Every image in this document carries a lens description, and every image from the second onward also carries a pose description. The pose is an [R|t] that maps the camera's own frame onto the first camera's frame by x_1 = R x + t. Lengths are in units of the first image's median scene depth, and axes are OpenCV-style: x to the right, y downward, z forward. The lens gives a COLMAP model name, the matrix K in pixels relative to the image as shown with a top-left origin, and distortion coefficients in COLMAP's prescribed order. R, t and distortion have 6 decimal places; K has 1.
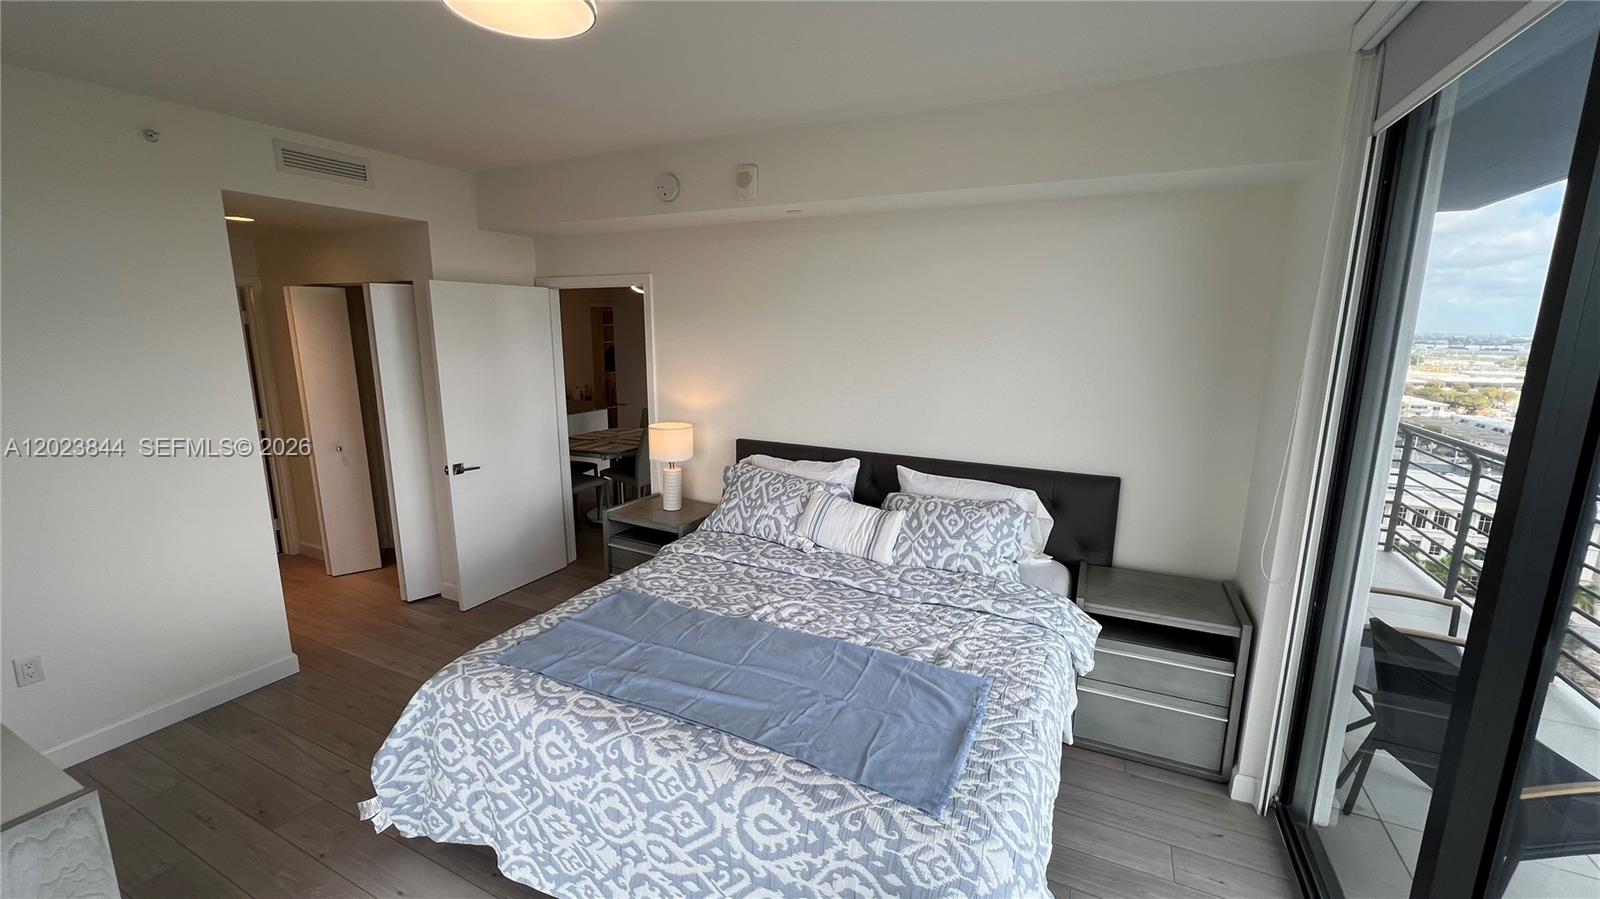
lens RADIAL K [[641.8, 0, 798.5], [0, 641.8, 452.2], [0, 0, 1]] dist [0.000426, -0.000085]
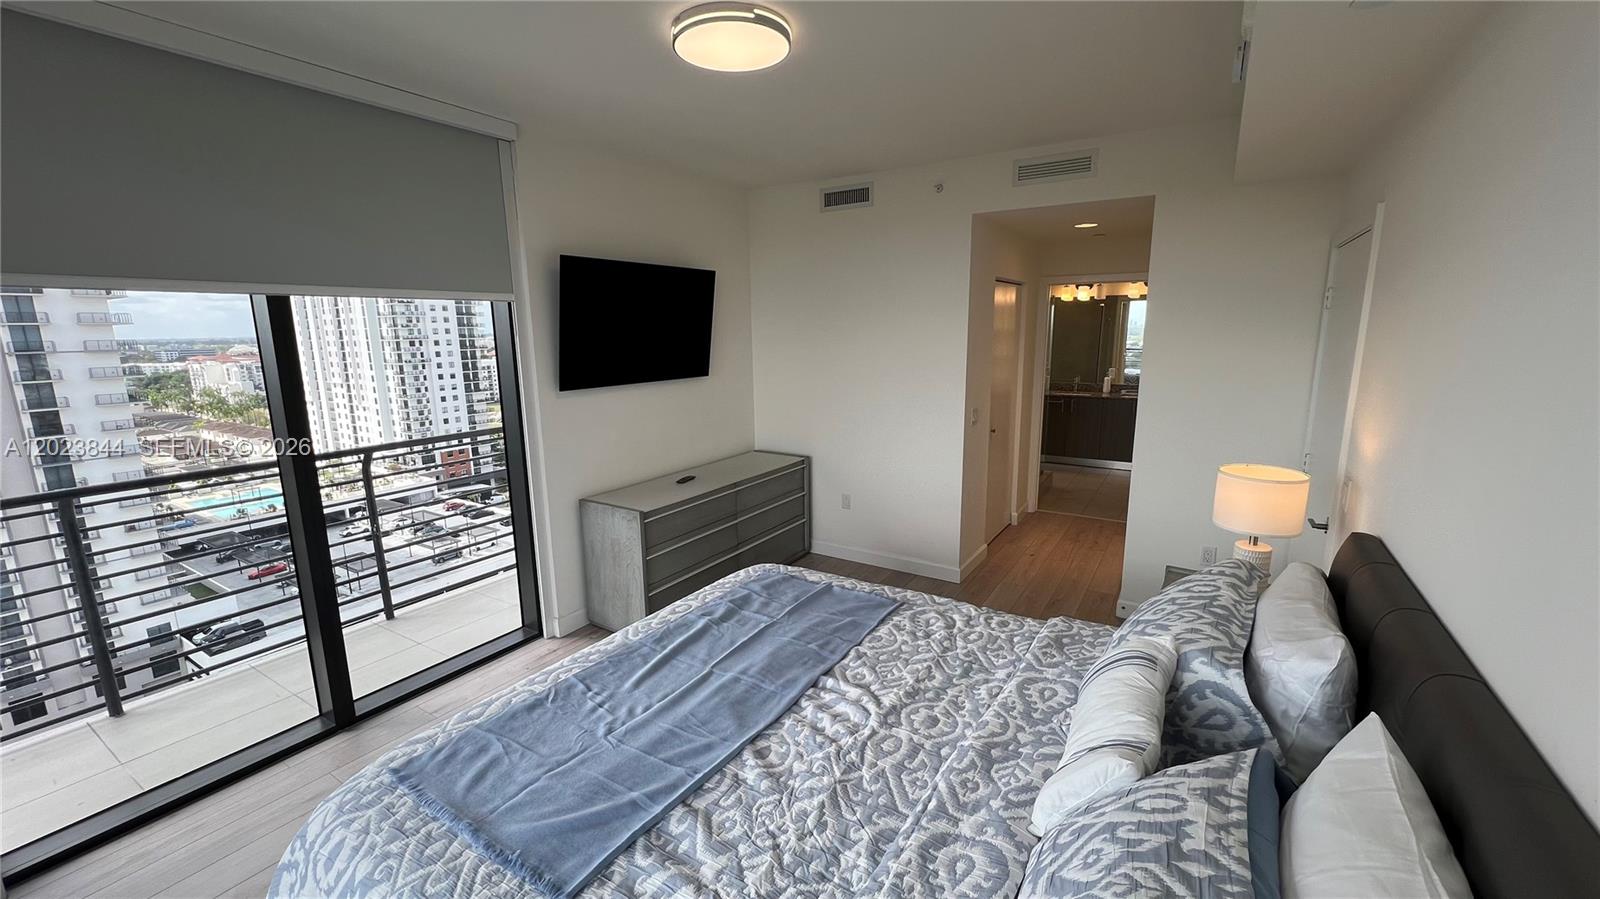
lens RADIAL K [[641.8, 0, 798.5], [0, 641.8, 452.2], [0, 0, 1]] dist [0.000426, -0.000085]
pose [[-0.111647, 0.186473, -0.976096, 0.634677], [-0.181518, 0.961885, 0.204521, -0.158216], [0.977029, 0.200013, -0.073543, 0.969191]]
